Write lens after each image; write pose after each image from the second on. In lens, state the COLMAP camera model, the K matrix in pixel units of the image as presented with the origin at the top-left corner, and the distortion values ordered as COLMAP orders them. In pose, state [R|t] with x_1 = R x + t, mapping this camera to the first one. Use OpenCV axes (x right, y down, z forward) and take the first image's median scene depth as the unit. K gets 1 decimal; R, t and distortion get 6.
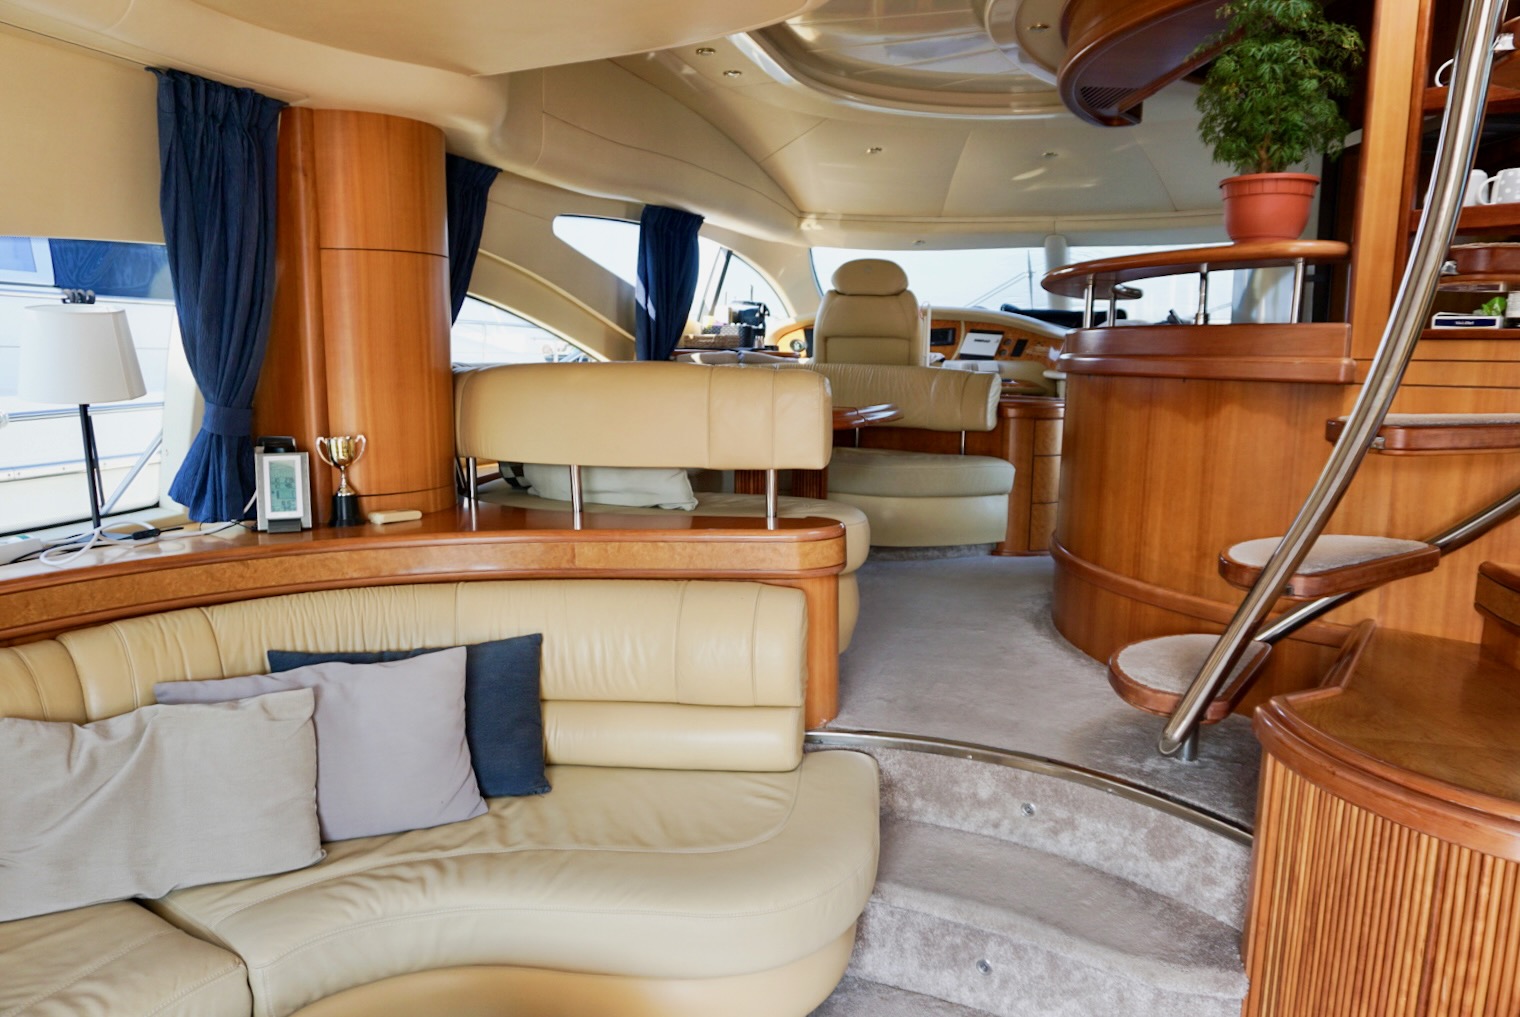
lens RADIAL K [[1030.7, 0, 785.1], [0, 1030.7, 512.6], [0, 0, 1]] dist [-0.004637, 0.103859]
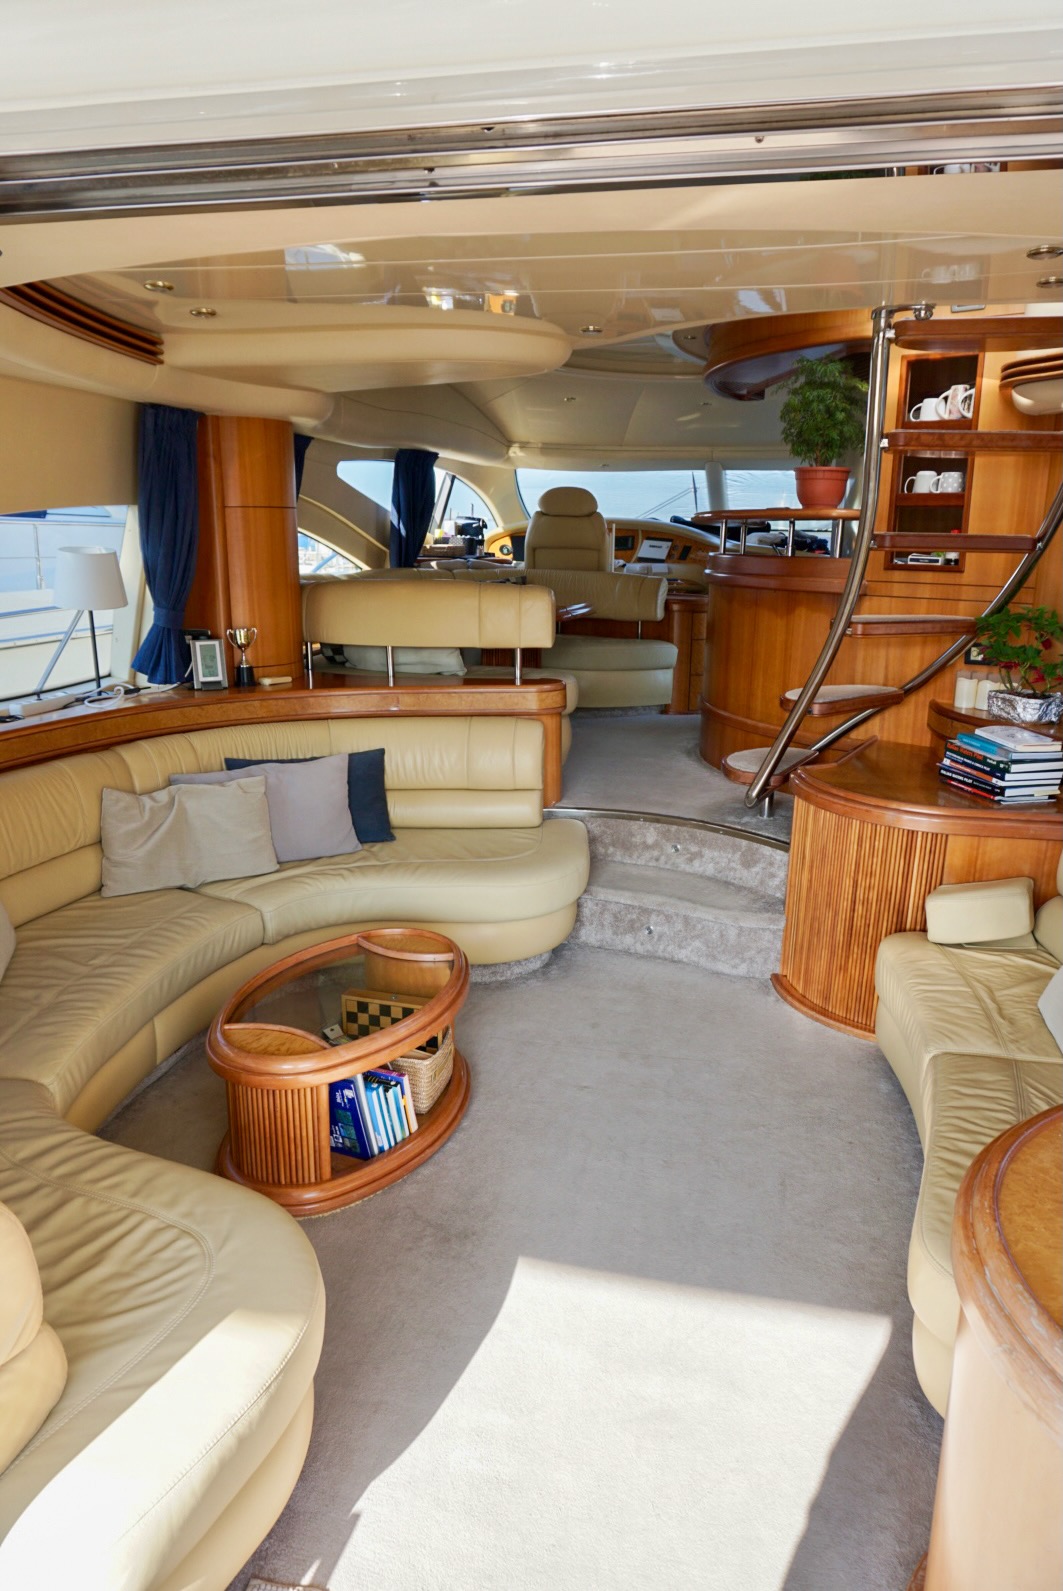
lens RADIAL K [[1078.9, 0, 529.3], [0, 1078.9, 749.3], [0, 0, 1]] dist [-0.004637, 0.103859]
pose [[0.997914, -0.011175, 0.063578, -0.105793], [0.008333, 0.998962, 0.044792, 0.039999], [-0.064012, -0.044169, 0.996971, -0.682993]]
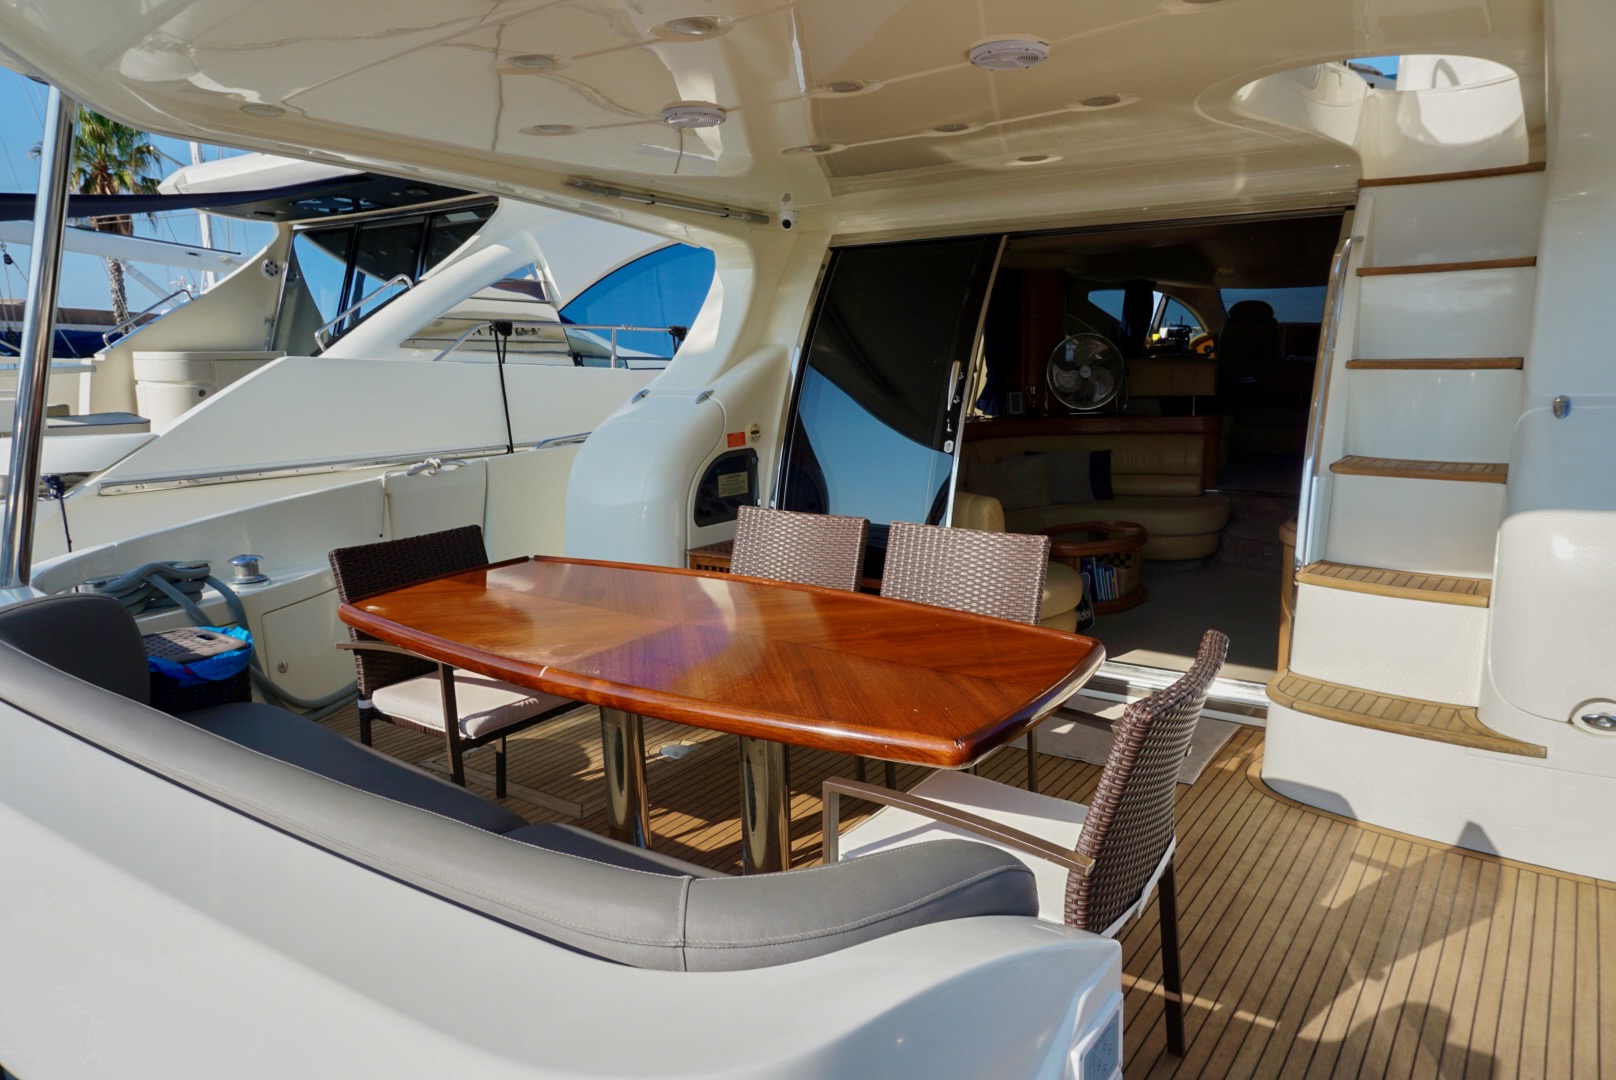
lens RADIAL K [[1083.1, 0, 811.0], [0, 1083.1, 537.3], [0, 0, 1]] dist [-0.057632, 0.002016]
pose [[0.942408, 0.036399, -0.332478, -0.011317], [-0.031670, 0.999306, 0.019632, 0.305382], [0.332962, -0.007972, 0.942907, -2.004983]]
